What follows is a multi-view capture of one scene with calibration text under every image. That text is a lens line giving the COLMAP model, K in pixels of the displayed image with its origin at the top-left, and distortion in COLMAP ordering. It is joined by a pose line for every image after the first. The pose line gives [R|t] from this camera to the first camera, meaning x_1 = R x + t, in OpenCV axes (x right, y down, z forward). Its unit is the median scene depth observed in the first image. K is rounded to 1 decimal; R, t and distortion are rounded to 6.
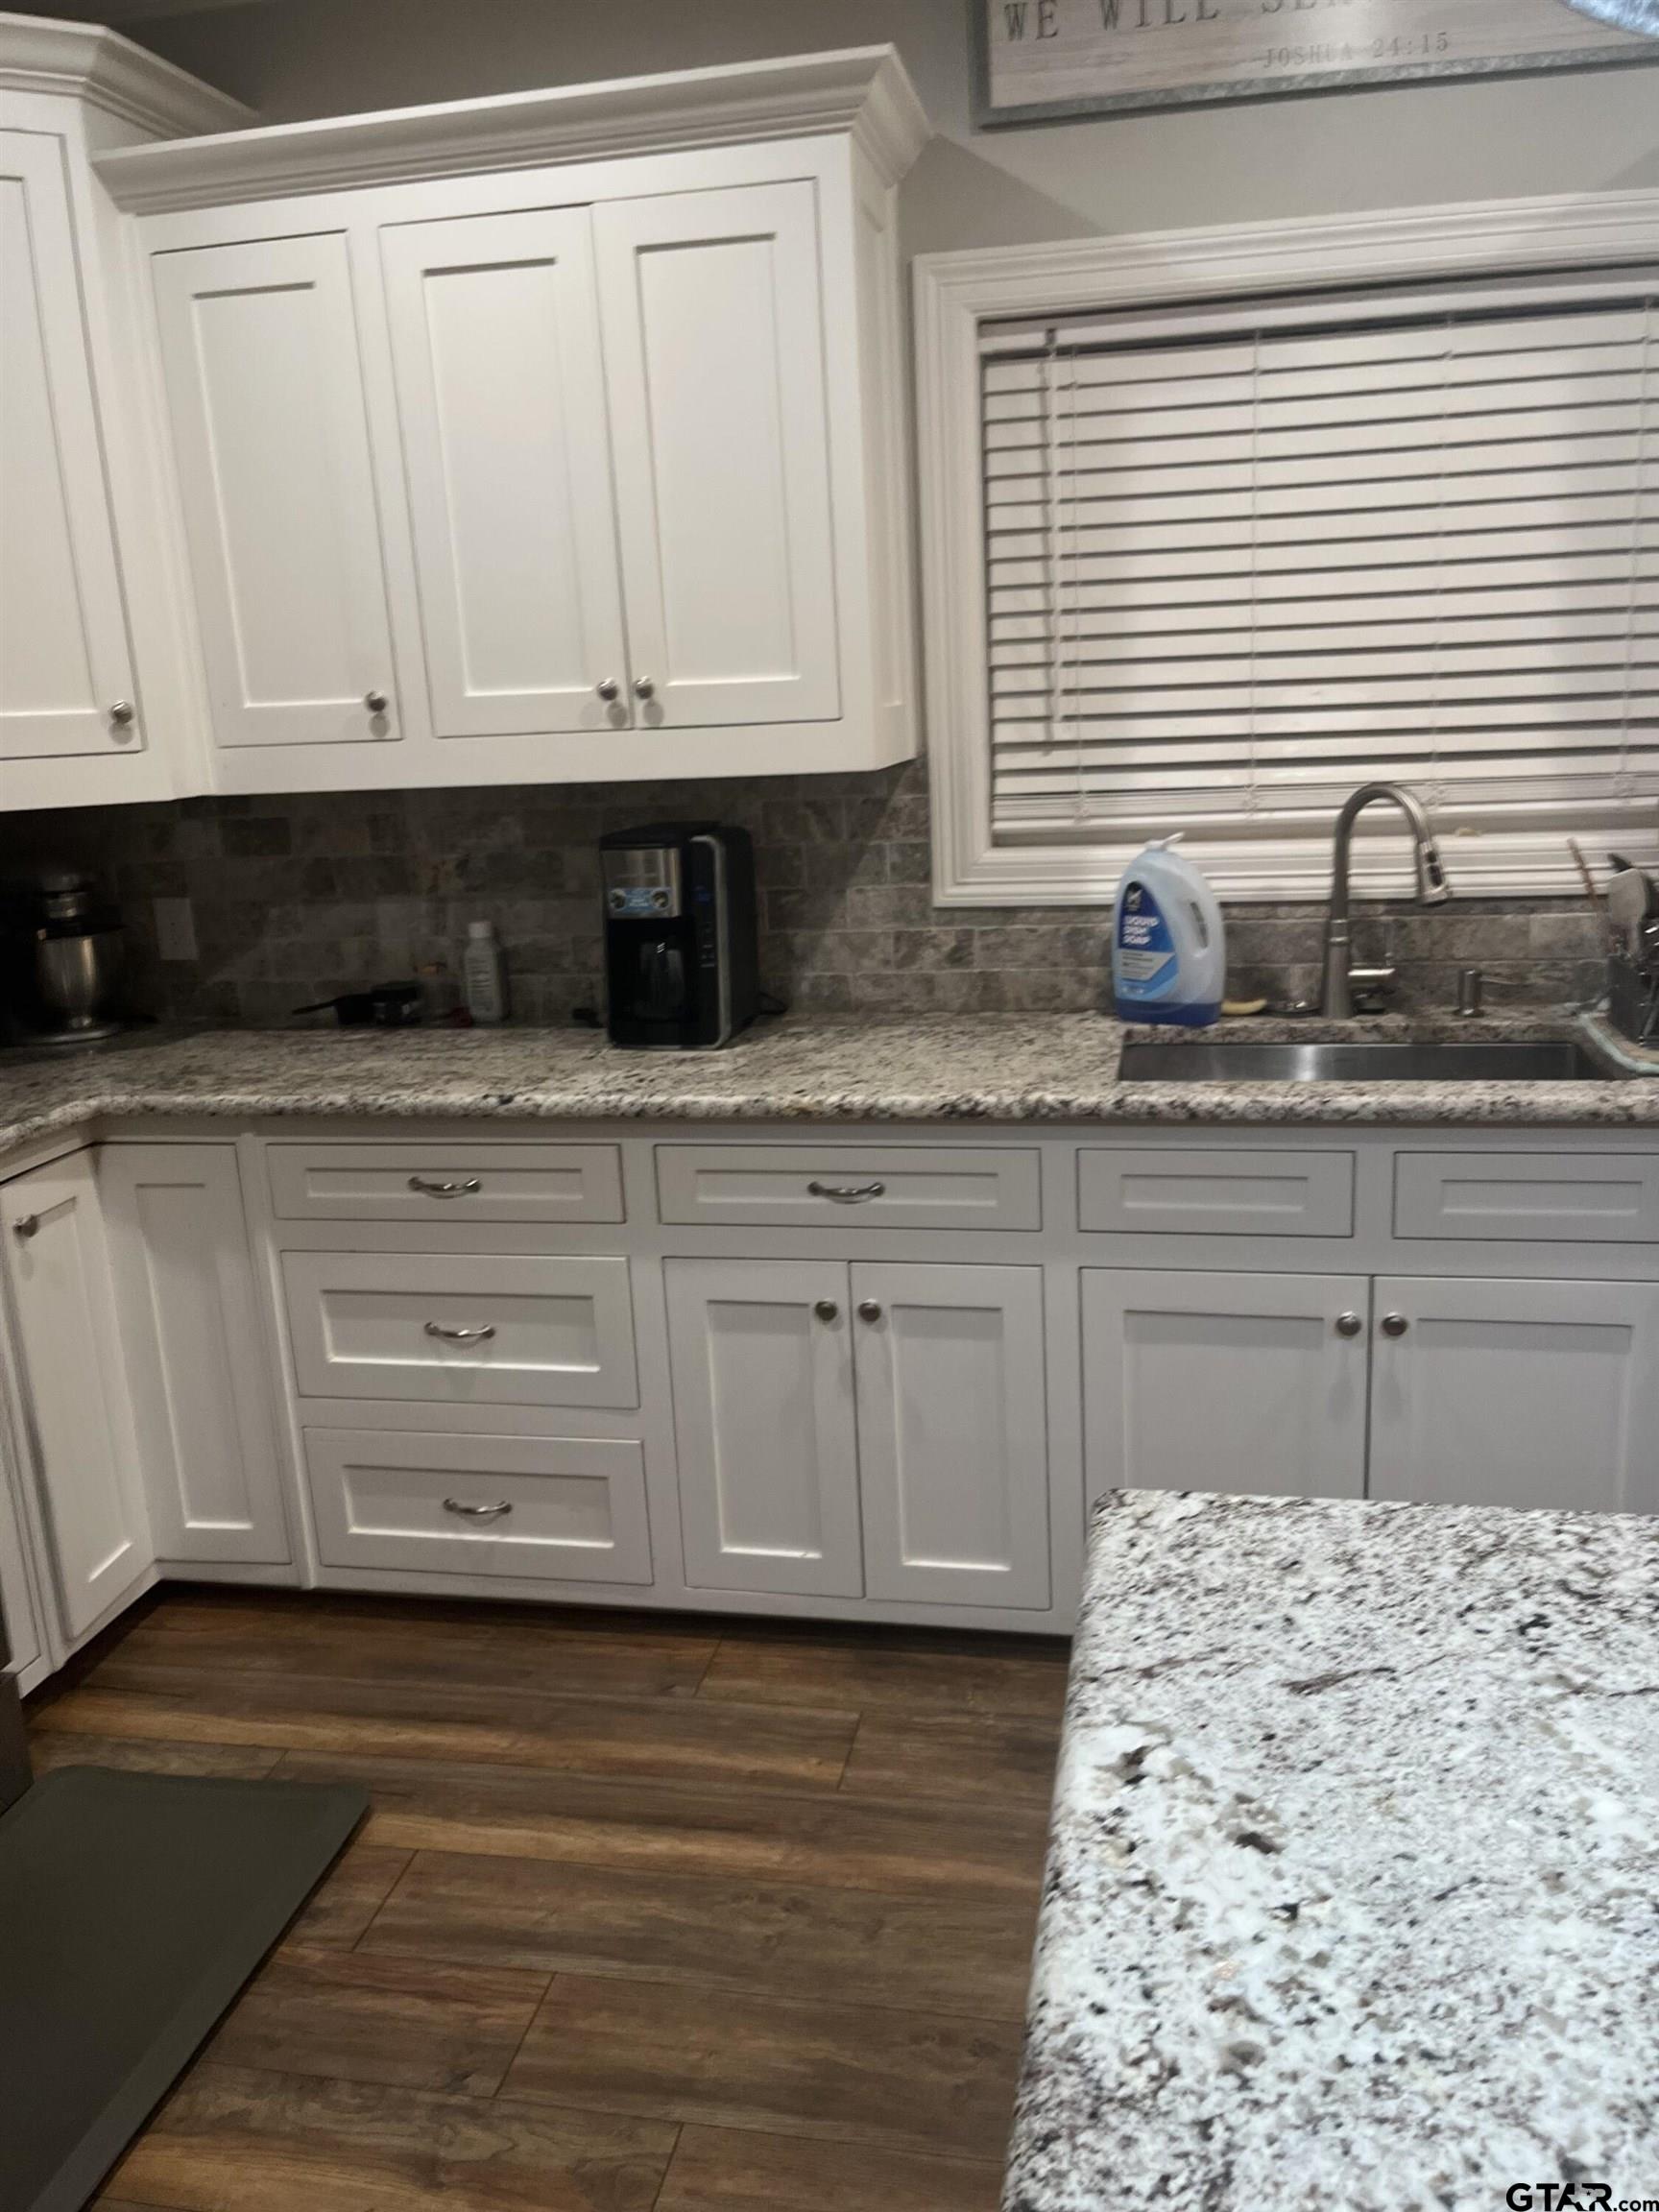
lens RADIAL K [[1698.4, 0, 859.2], [0, 1698.4, 1093.7], [0, 0, 1]] dist [0.061084, -0.088623]
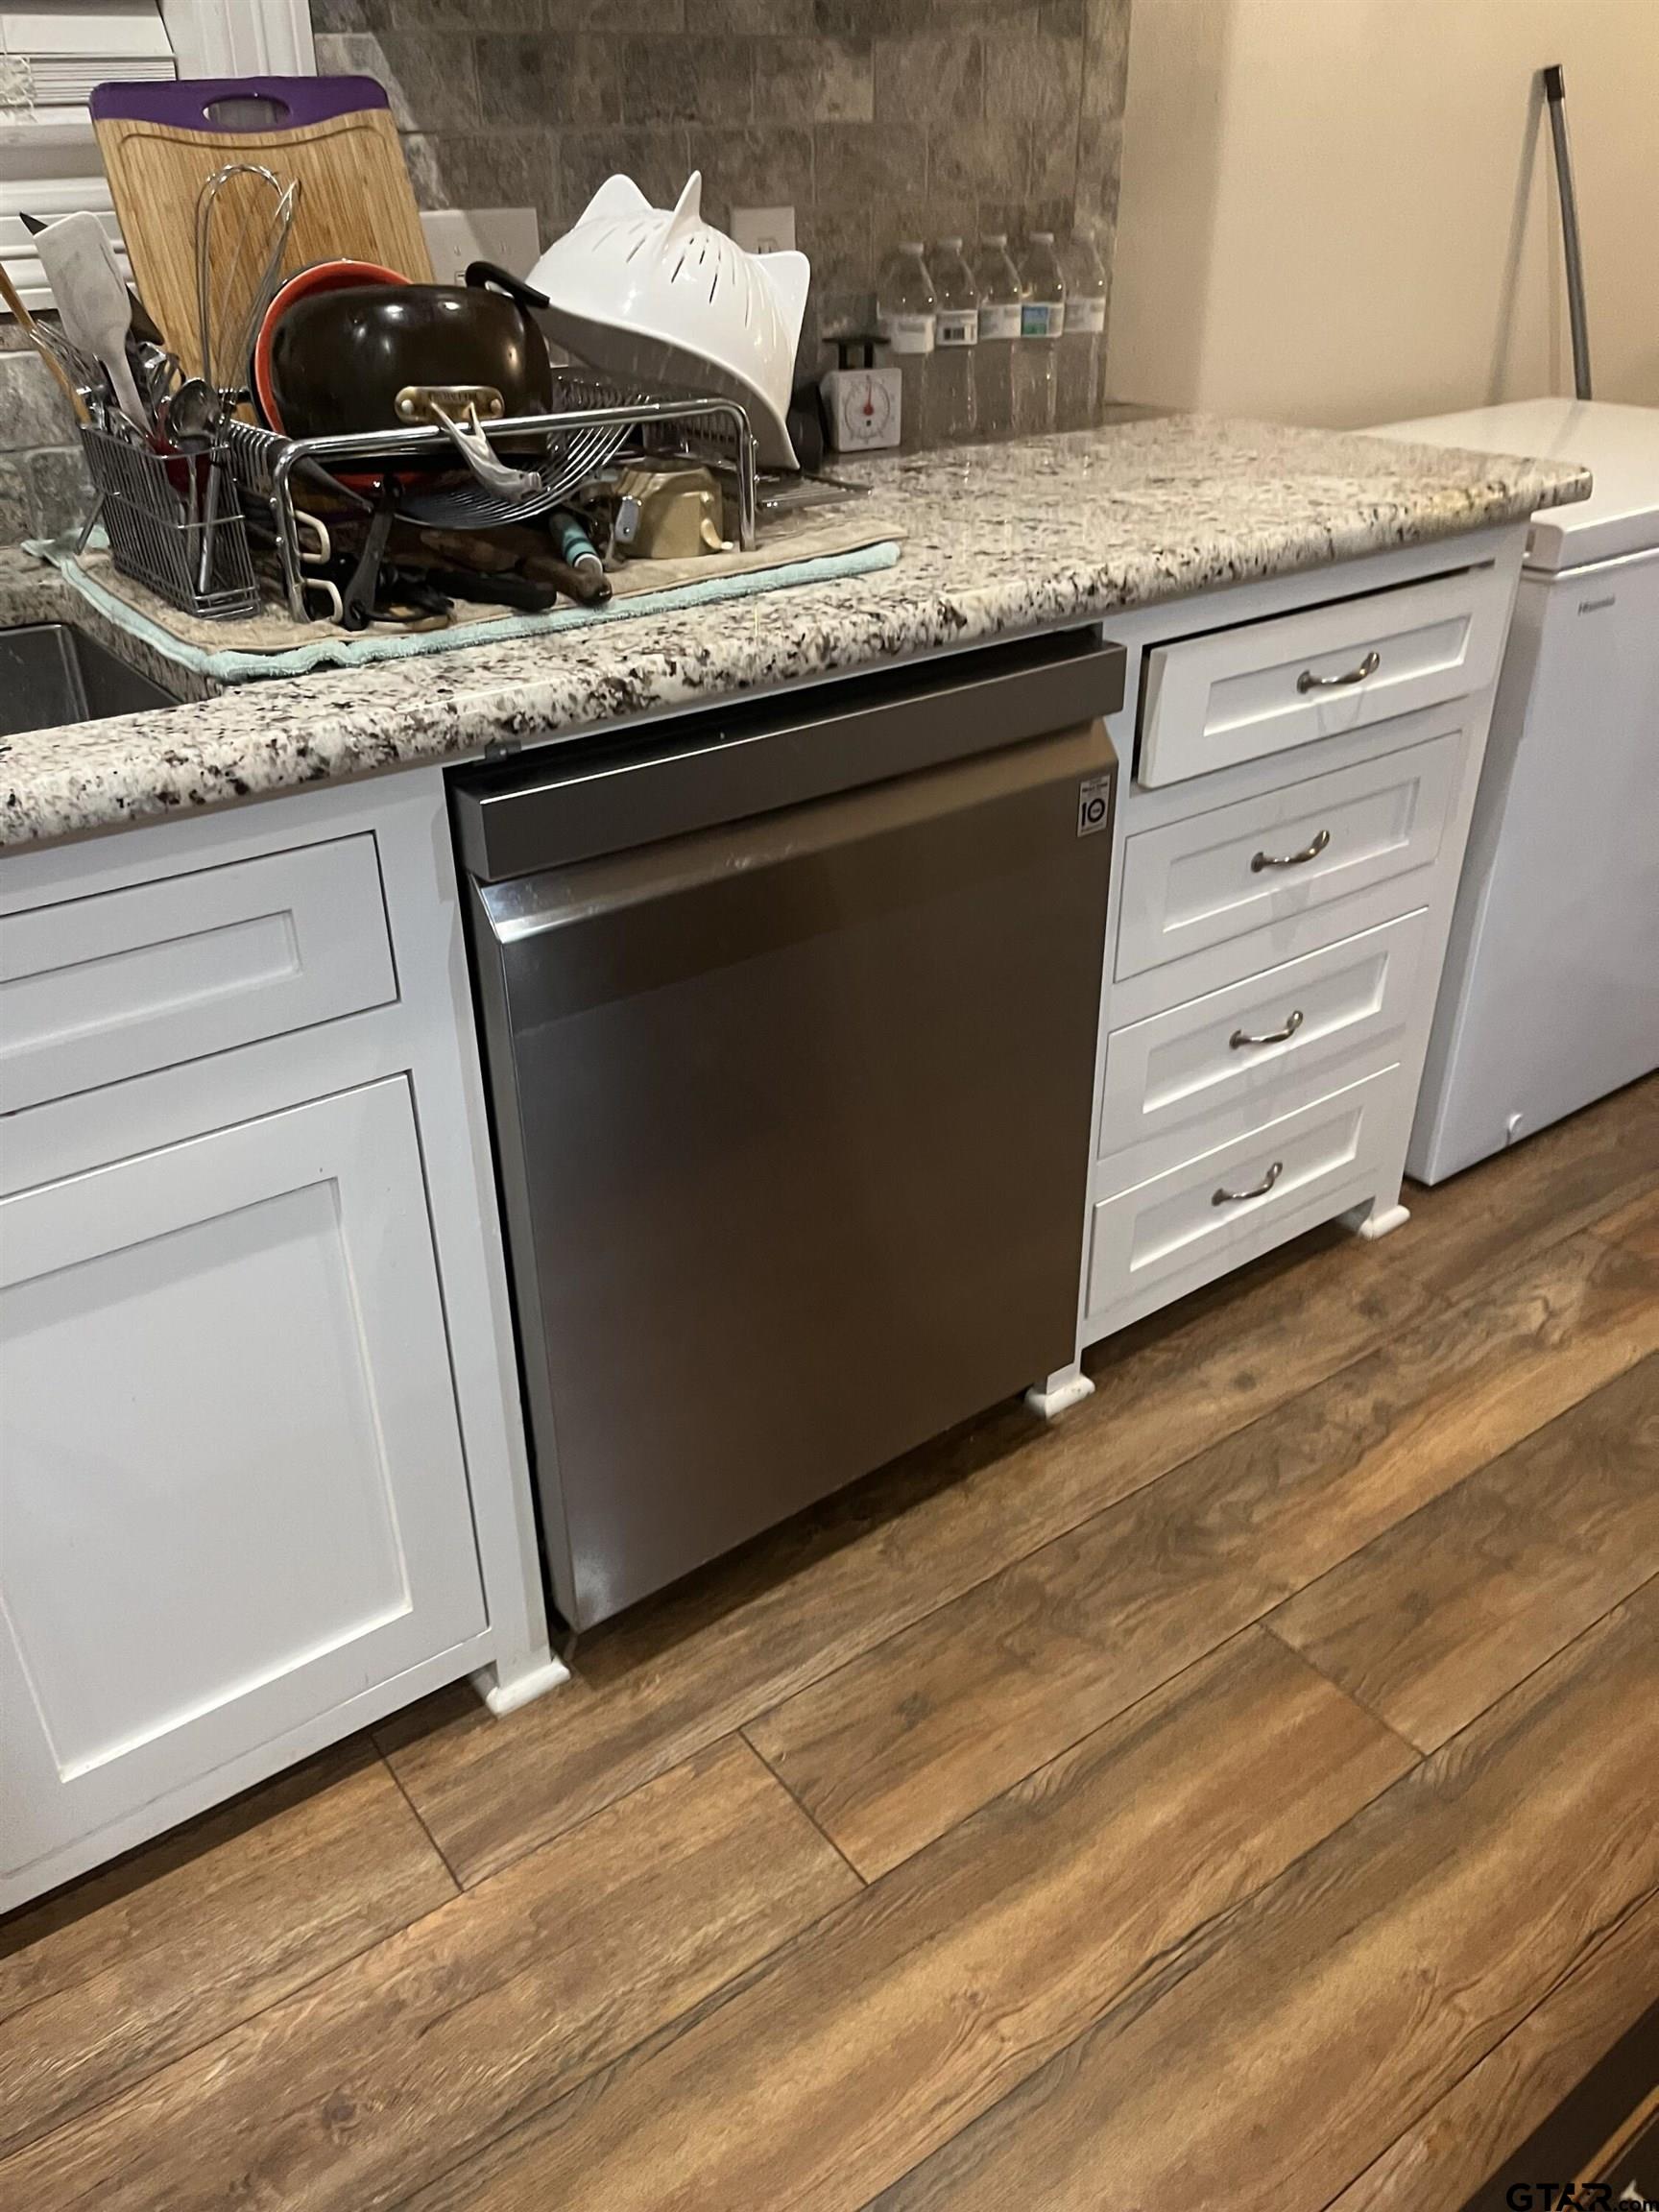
lens RADIAL K [[1698.4, 0, 831.7], [0, 1698.4, 1103.0], [0, 0, 1]] dist [0.061084, -0.088623]
pose [[0.682468, -0.331496, 0.651420, 0.213795], [0.149017, 0.935624, 0.320003, -0.027681], [-0.715563, -0.121320, 0.687932, 0.516771]]
